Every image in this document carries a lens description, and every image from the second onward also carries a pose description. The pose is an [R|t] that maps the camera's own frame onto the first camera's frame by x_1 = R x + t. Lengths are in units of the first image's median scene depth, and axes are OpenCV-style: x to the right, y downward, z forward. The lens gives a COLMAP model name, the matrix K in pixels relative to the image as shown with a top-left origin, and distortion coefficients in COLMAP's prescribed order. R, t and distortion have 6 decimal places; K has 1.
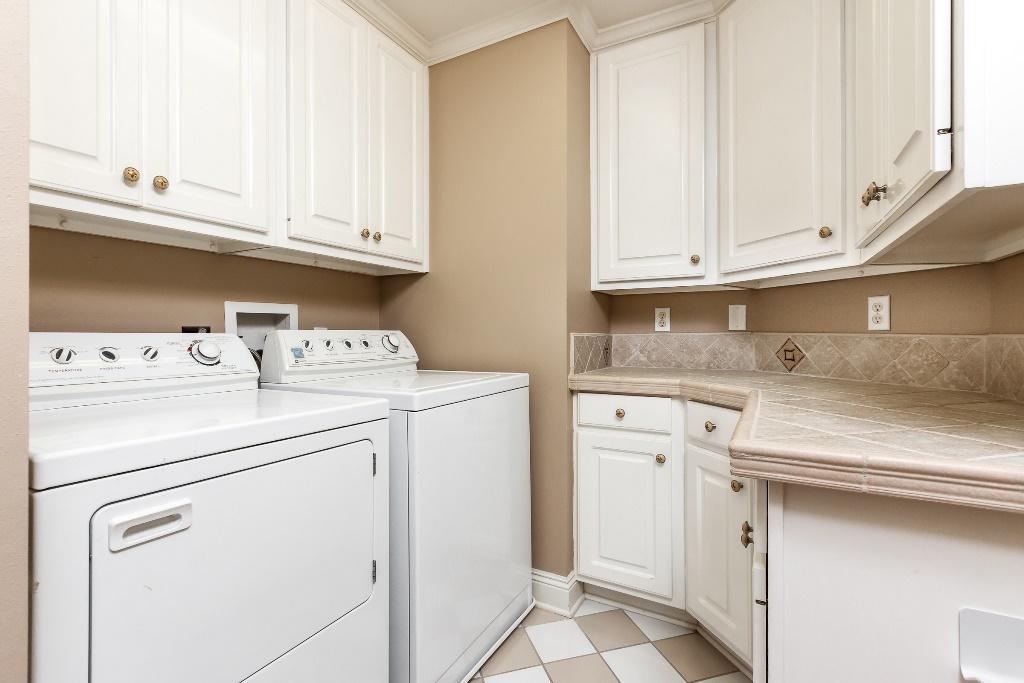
lens RADIAL K [[468.8, 0, 511.4], [0, 468.8, 337.1], [0, 0, 1]] dist [0.002283, -0.001756]
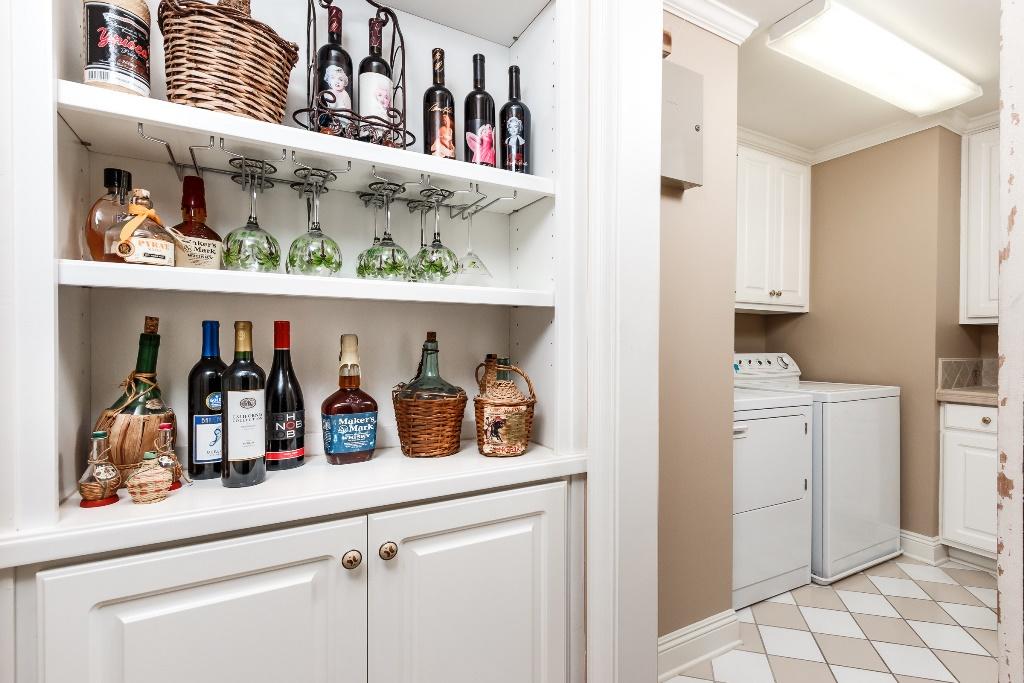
lens RADIAL K [[468.8, 0, 545.0], [0, 468.8, 349.4], [0, 0, 1]] dist [0.002283, -0.001756]
pose [[0.848367, 0.013193, -0.529244, -0.118762], [-0.012551, 0.999910, 0.004807, -0.027115], [0.529260, 0.002564, 0.848456, -0.731118]]
